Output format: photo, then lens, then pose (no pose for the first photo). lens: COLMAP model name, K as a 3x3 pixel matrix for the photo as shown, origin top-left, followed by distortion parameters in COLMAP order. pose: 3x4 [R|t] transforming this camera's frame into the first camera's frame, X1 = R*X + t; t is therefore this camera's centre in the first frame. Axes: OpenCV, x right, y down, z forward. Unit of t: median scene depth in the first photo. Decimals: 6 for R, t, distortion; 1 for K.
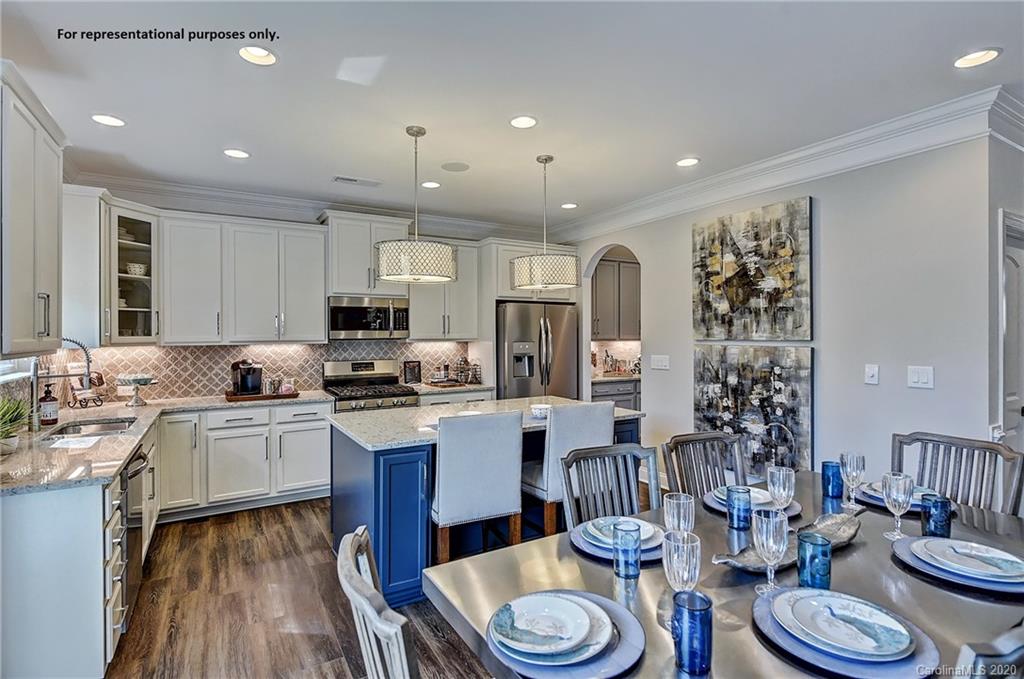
lens RADIAL K [[528.6, 0, 512.0], [0, 528.6, 338.1], [0, 0, 1]] dist [0.015453, 0.000229]
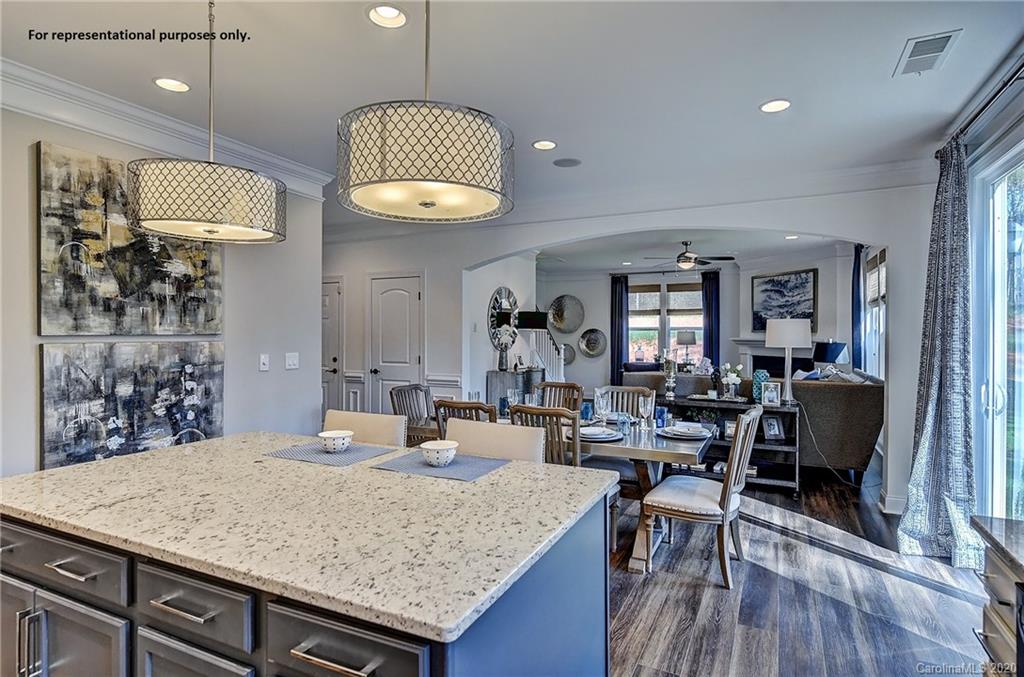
lens RADIAL K [[550.8, 0, 511.4], [0, 550.8, 335.2], [0, 0, 1]] dist [-0.000706, -0.000182]
pose [[-0.572399, -0.006023, 0.819953, -0.527539], [0.001707, 0.999962, 0.008537, -0.001570], [-0.819974, 0.006286, -0.572367, 1.036053]]
